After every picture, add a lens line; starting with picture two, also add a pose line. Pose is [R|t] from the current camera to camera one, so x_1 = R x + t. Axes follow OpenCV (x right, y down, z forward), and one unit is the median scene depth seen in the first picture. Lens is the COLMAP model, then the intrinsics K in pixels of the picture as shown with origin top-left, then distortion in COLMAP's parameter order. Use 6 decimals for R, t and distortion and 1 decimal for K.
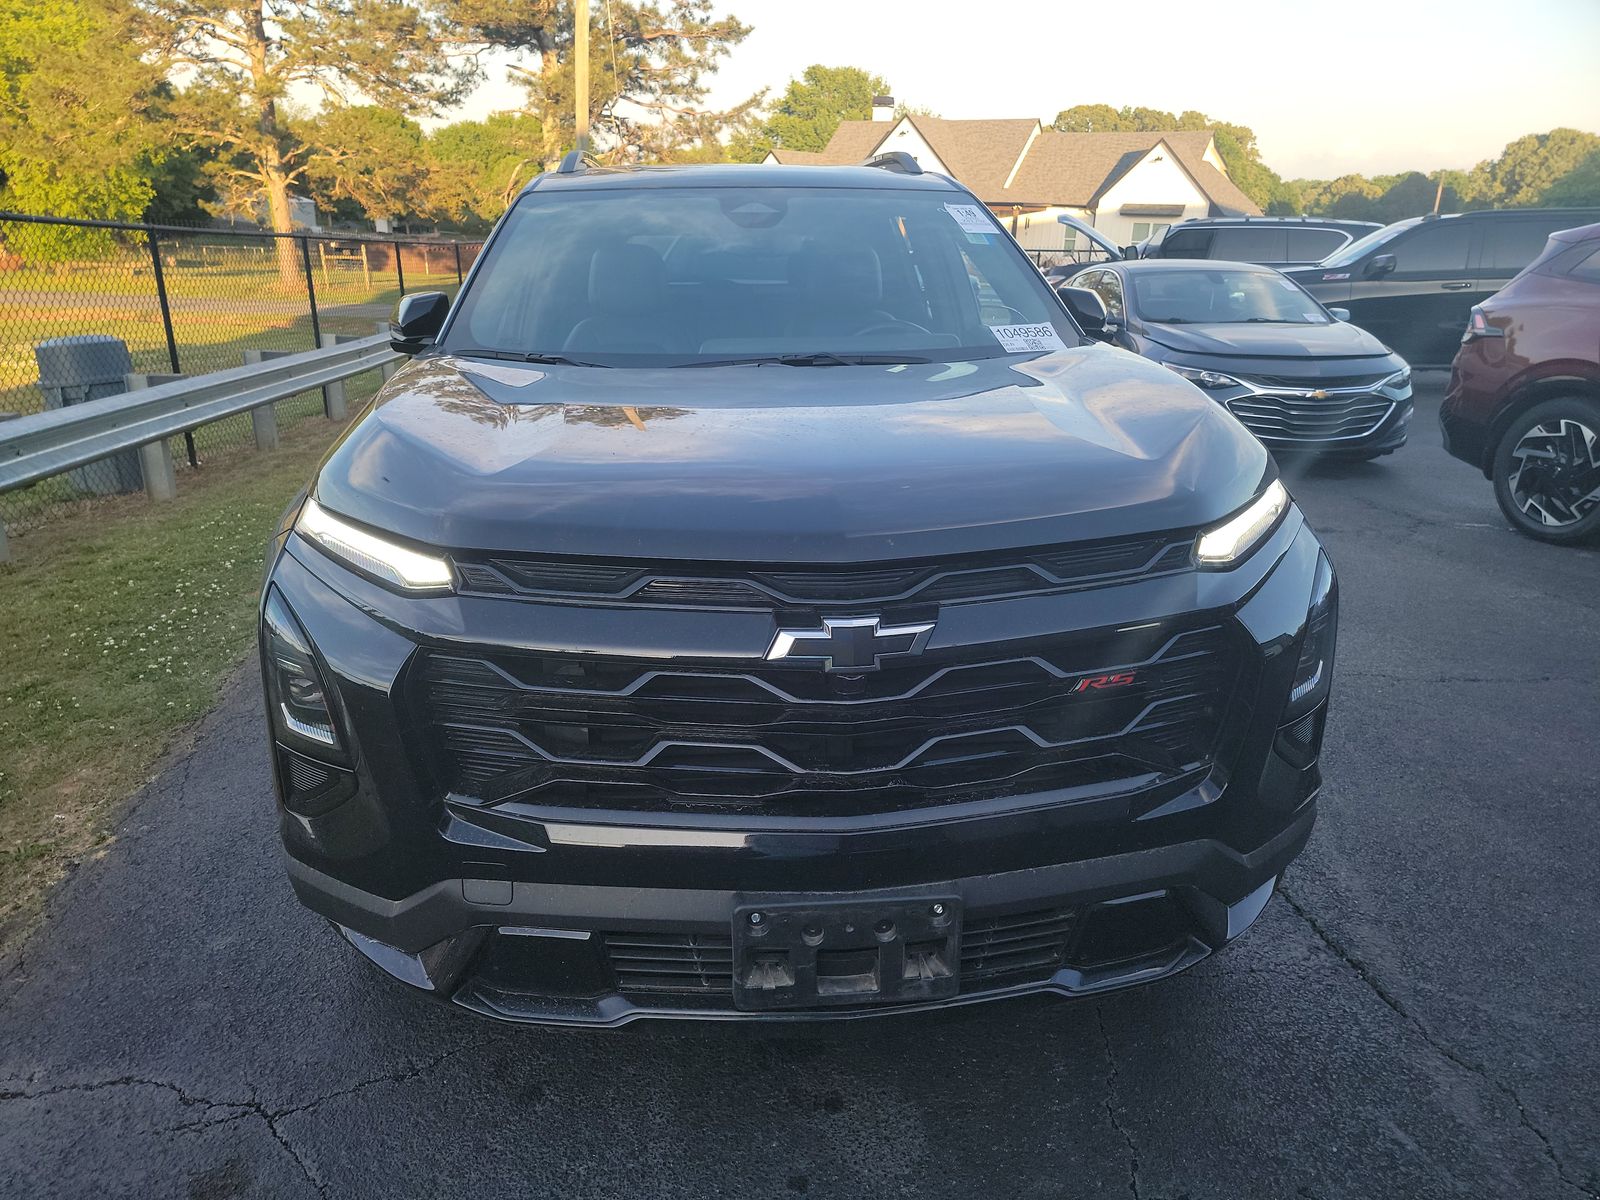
lens RADIAL K [[1215.2, 0, 800.0], [0, 1215.2, 600.0], [0, 0, 1]] dist [0.092125, -0.092498]
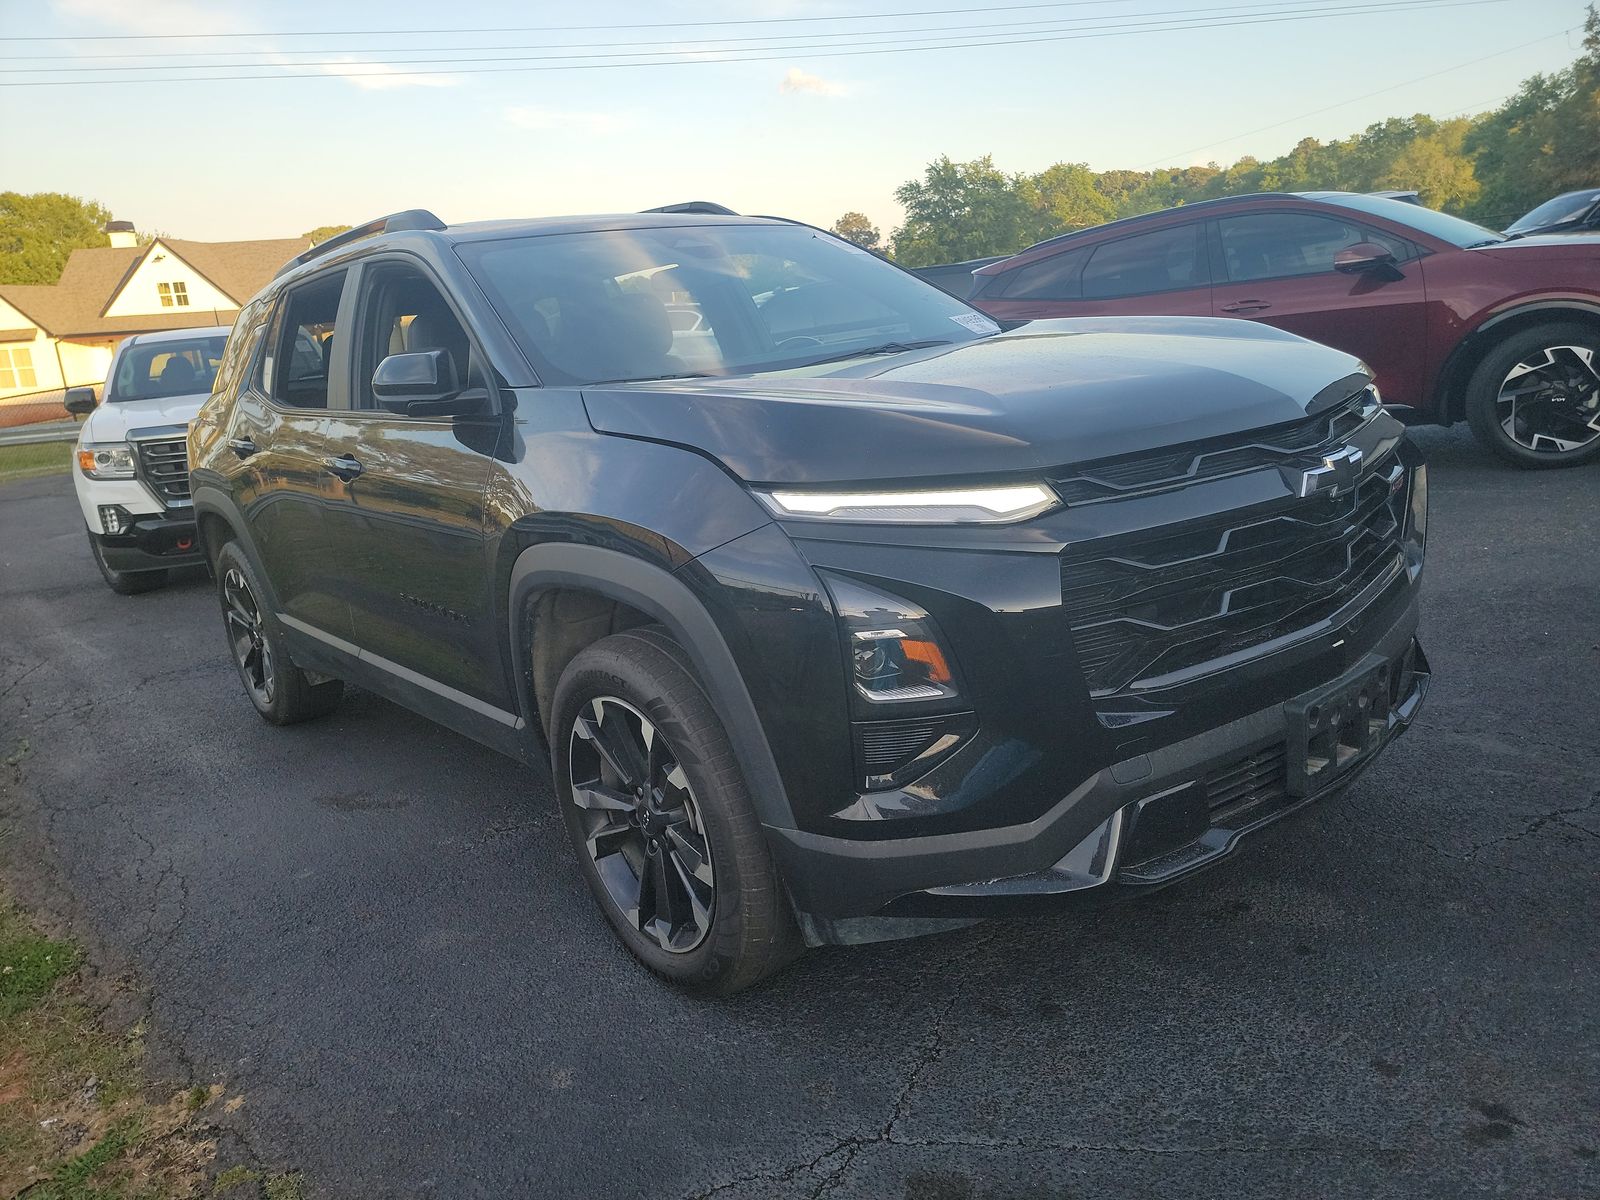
lens RADIAL K [[1215.2, 0, 800.0], [0, 1215.2, 600.0], [0, 0, 1]] dist [0.092125, -0.092498]
pose [[0.785582, -0.217177, 0.579391, -0.126552], [0.273089, 0.961940, -0.009704, 0.002314], [-0.555232, 0.165849, 0.814992, 0.028388]]
